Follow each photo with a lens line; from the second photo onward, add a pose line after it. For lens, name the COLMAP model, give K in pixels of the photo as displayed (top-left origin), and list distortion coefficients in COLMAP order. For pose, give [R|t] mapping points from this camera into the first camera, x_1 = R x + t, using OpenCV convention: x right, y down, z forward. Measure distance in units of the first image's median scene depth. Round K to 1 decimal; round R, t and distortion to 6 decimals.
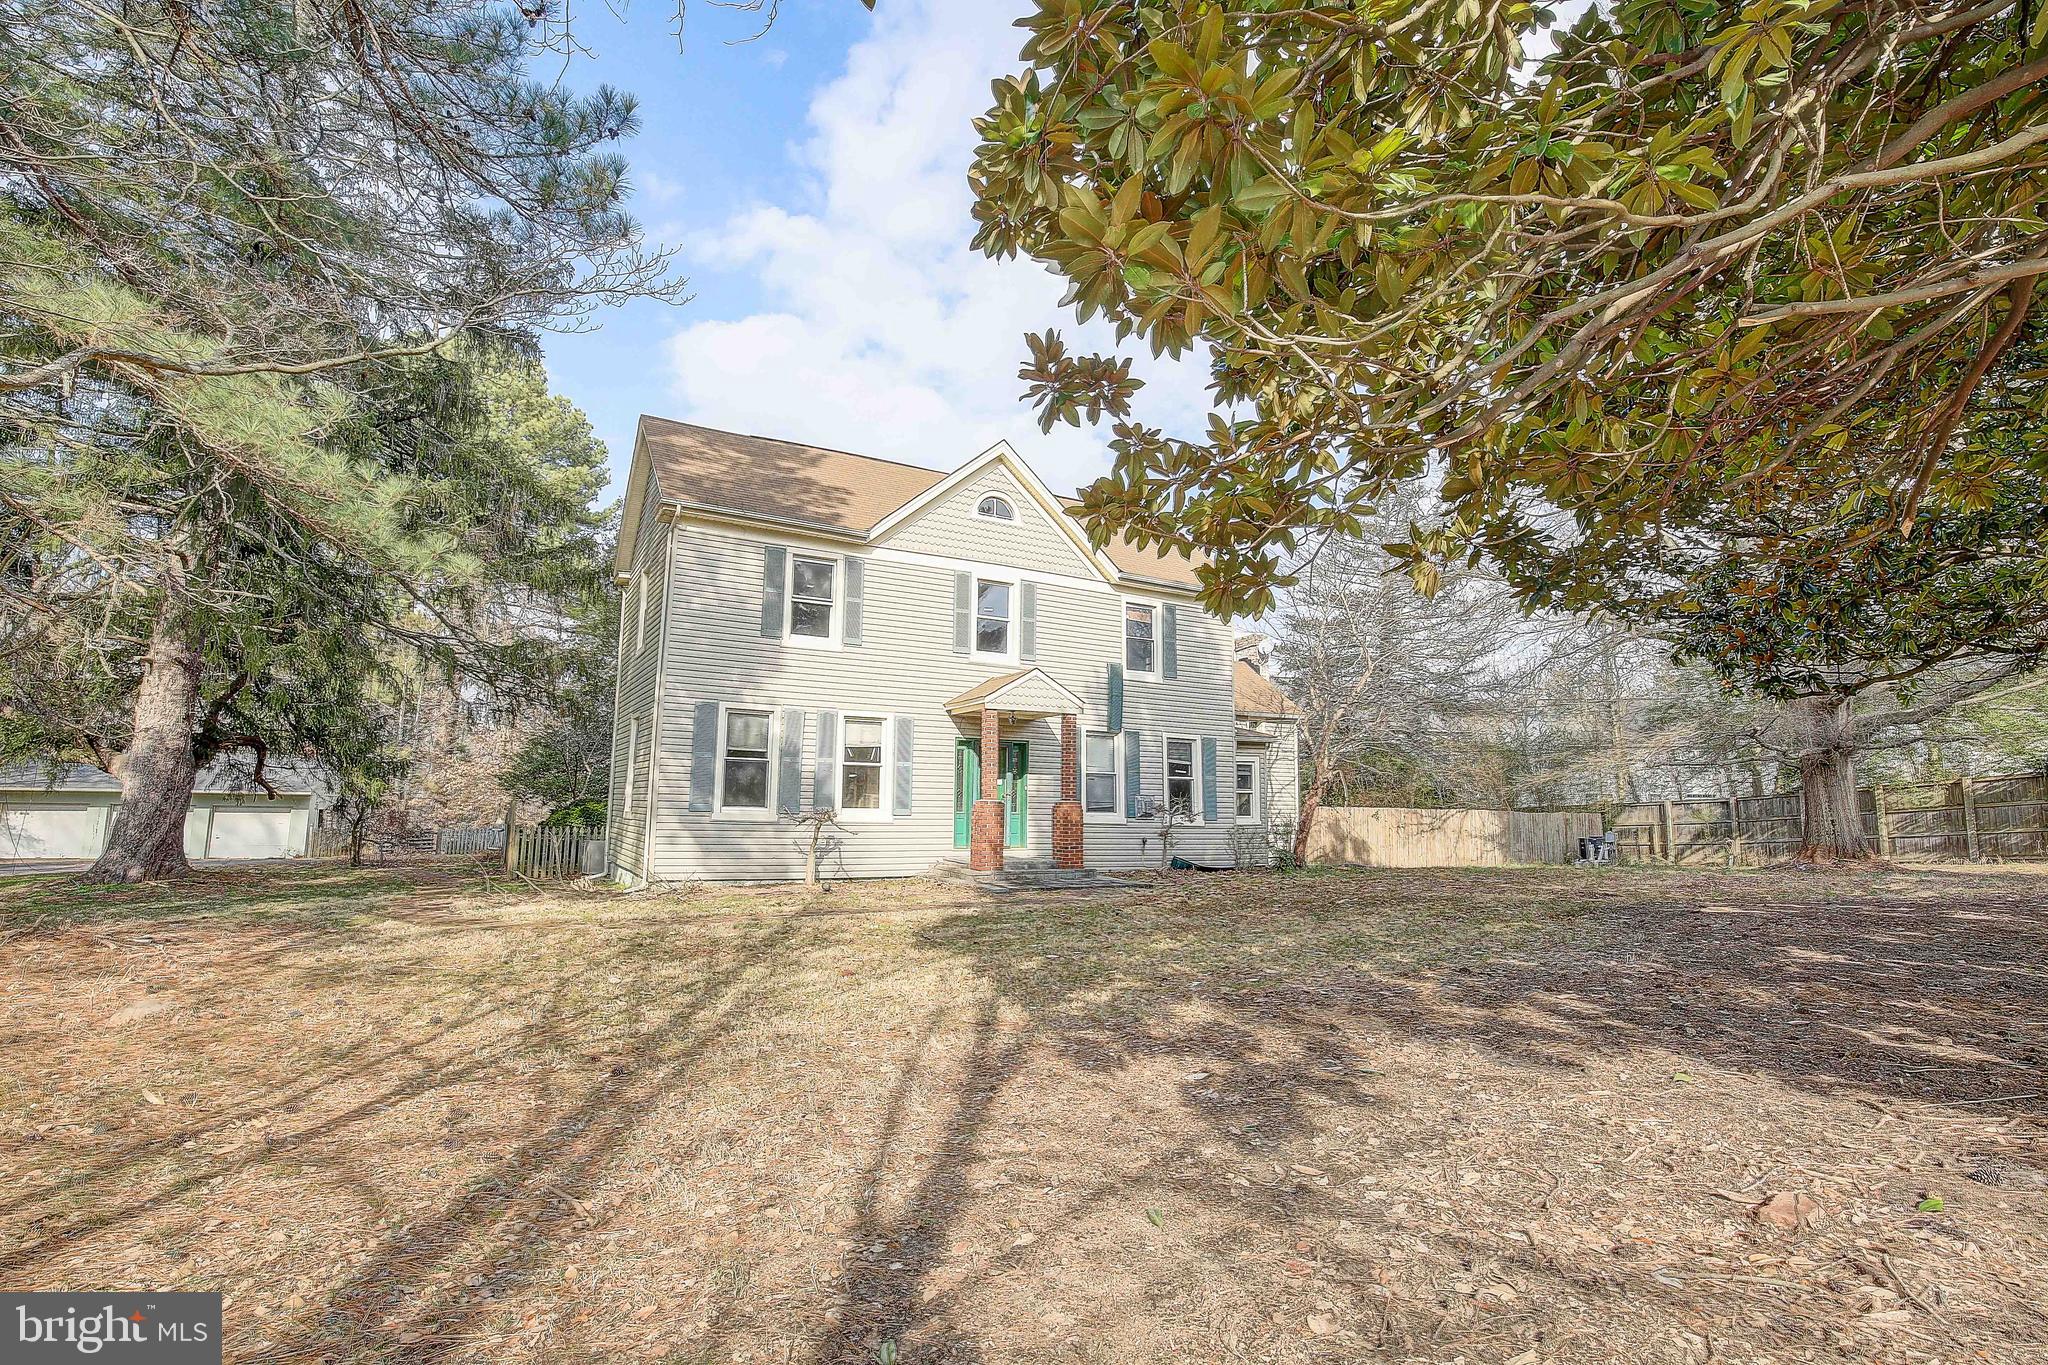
lens RADIAL K [[940.9, 0, 1024.5], [0, 940.9, 682.0], [0, 0, 1]] dist [-0.026213, 0.003323]
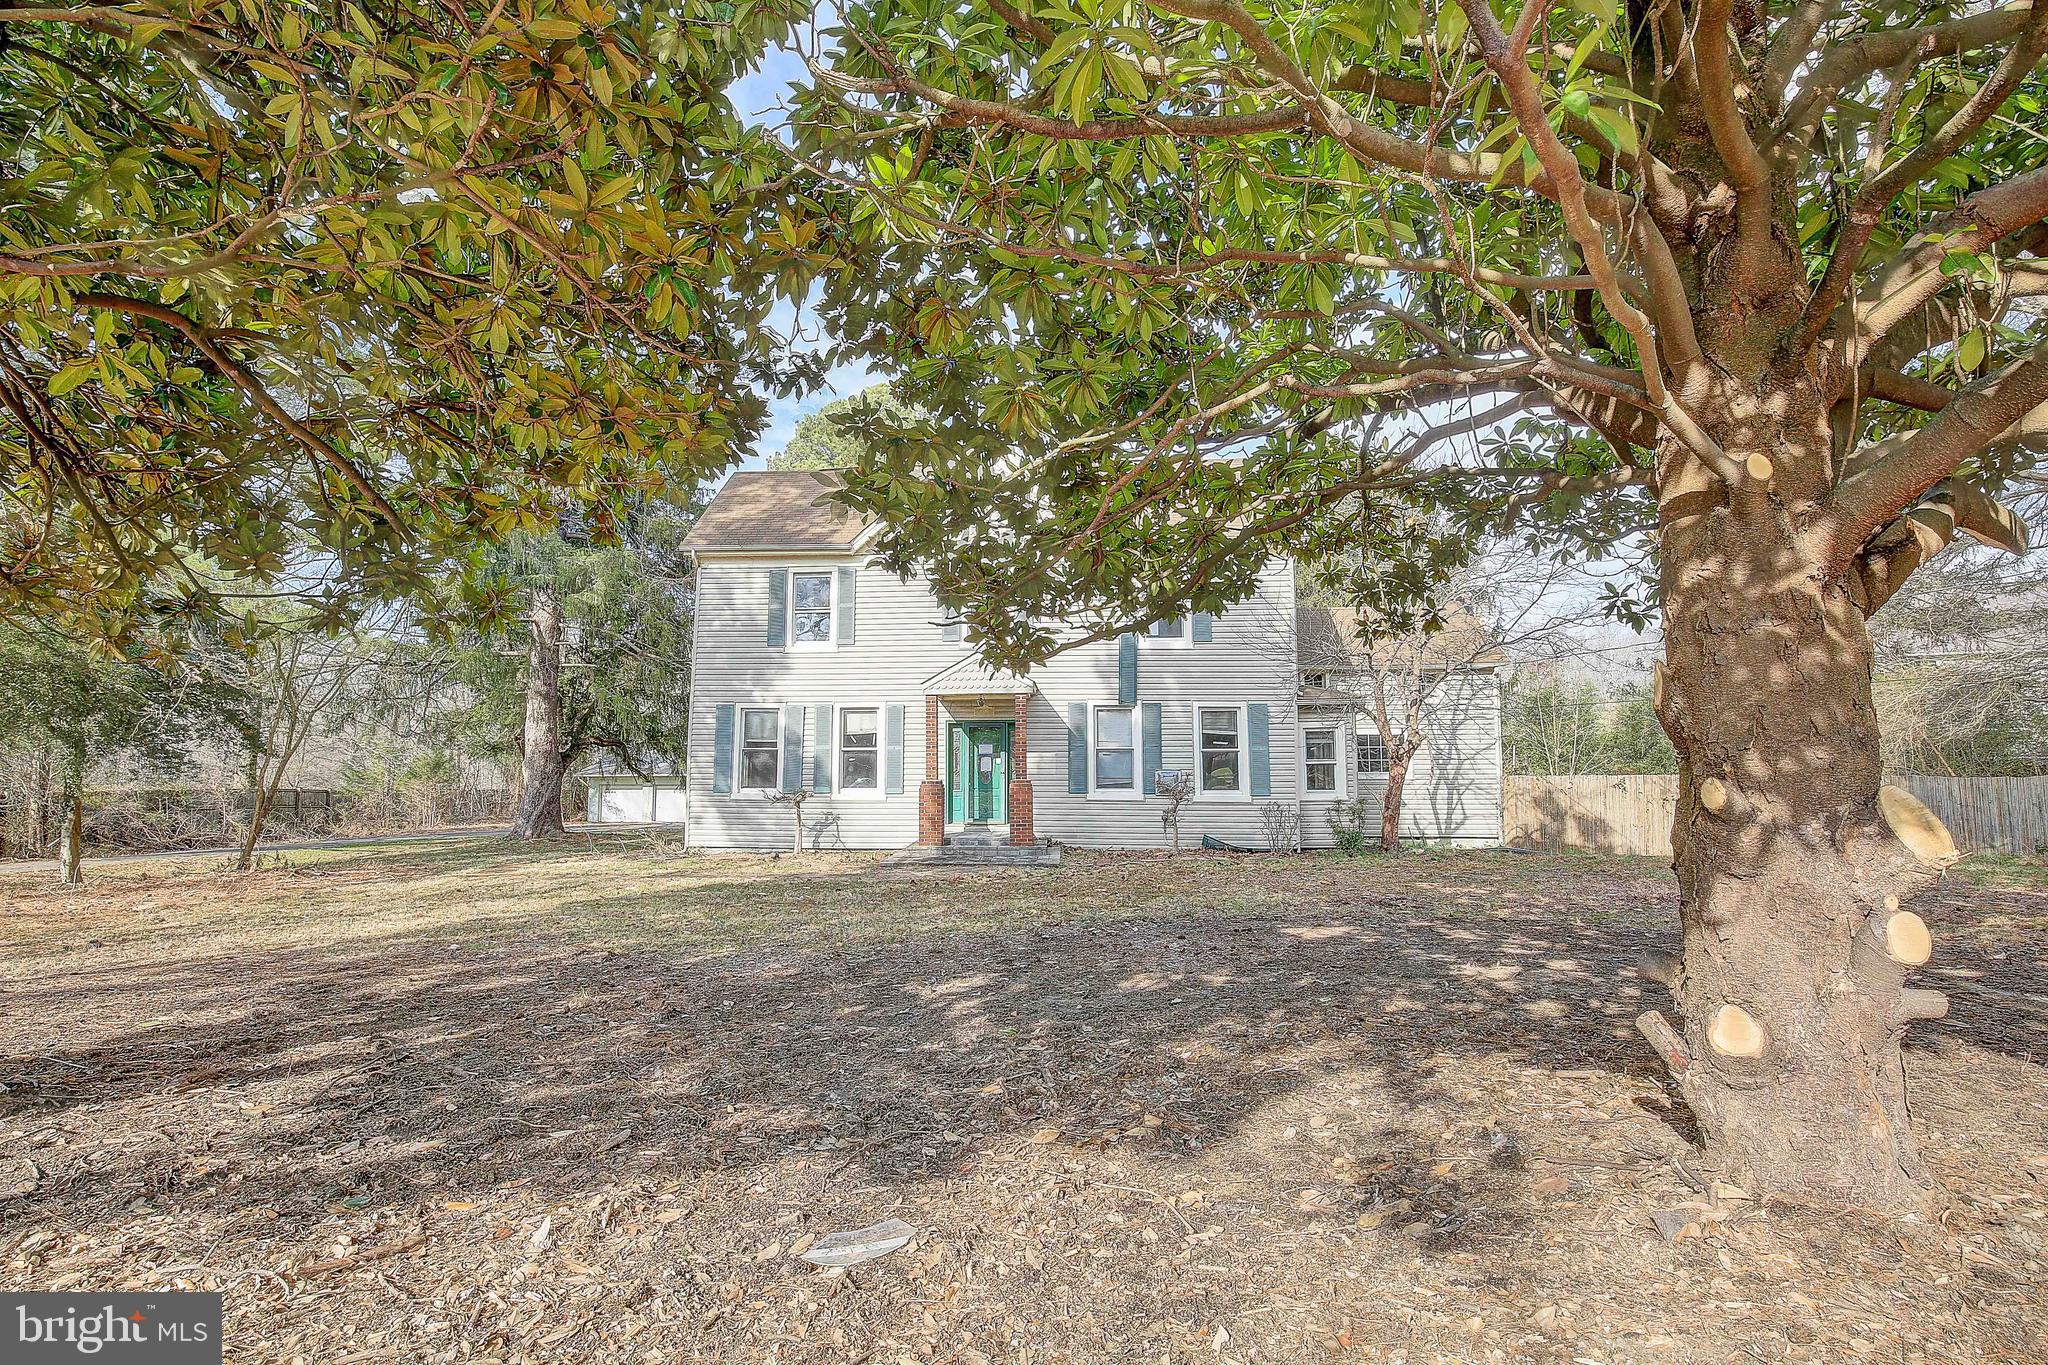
lens RADIAL K [[940.9, 0, 1023.8], [0, 940.9, 677.8], [0, 0, 1]] dist [-0.026213, 0.003323]
pose [[0.837569, -0.069296, -0.541920, 0.603983], [0.085981, 0.996282, 0.005493, 0.012667], [0.539524, -0.051196, 0.840412, 0.155907]]
